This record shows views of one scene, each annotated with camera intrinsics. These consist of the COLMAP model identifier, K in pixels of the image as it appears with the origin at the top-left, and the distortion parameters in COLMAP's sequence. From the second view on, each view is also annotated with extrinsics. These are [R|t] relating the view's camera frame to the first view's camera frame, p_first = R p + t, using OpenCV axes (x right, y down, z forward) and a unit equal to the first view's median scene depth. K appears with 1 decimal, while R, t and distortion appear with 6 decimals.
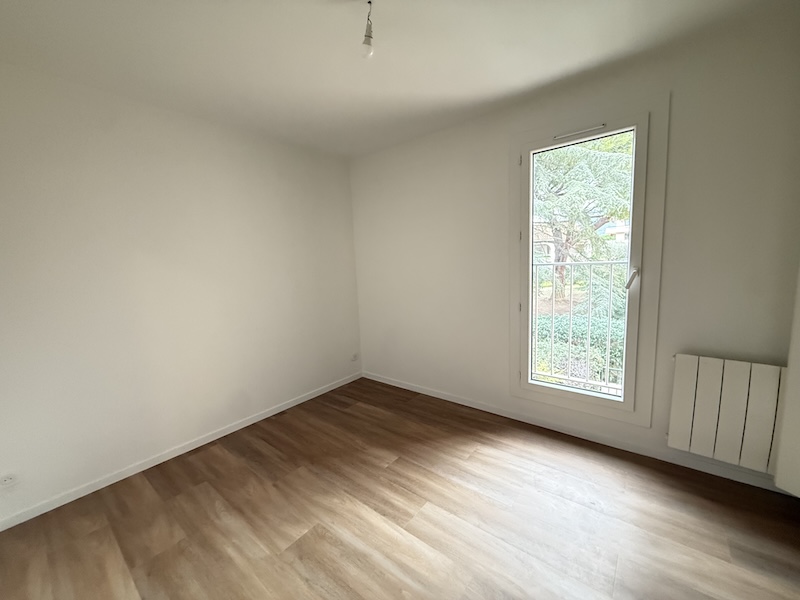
lens RADIAL K [[315.5, 0, 401.1], [0, 315.5, 301.2], [0, 0, 1]] dist [-0.005241, 0.000591]
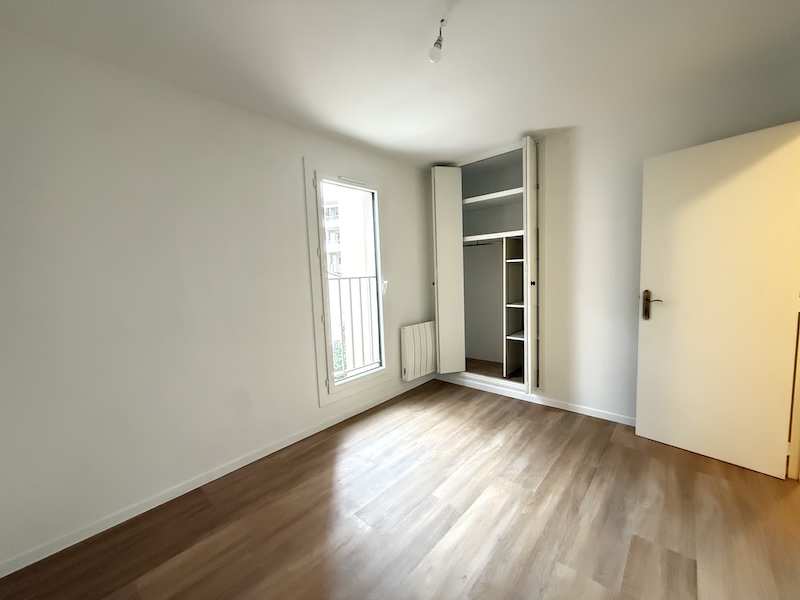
lens RADIAL K [[315.5, 0, 401.3], [0, 315.5, 300.9], [0, 0, 1]] dist [-0.005241, 0.000591]
pose [[0.059688, -0.046243, 0.997145, -0.957764], [0.165835, 0.985504, 0.035777, -0.045876], [-0.984346, 0.163226, 0.066492, 0.955116]]
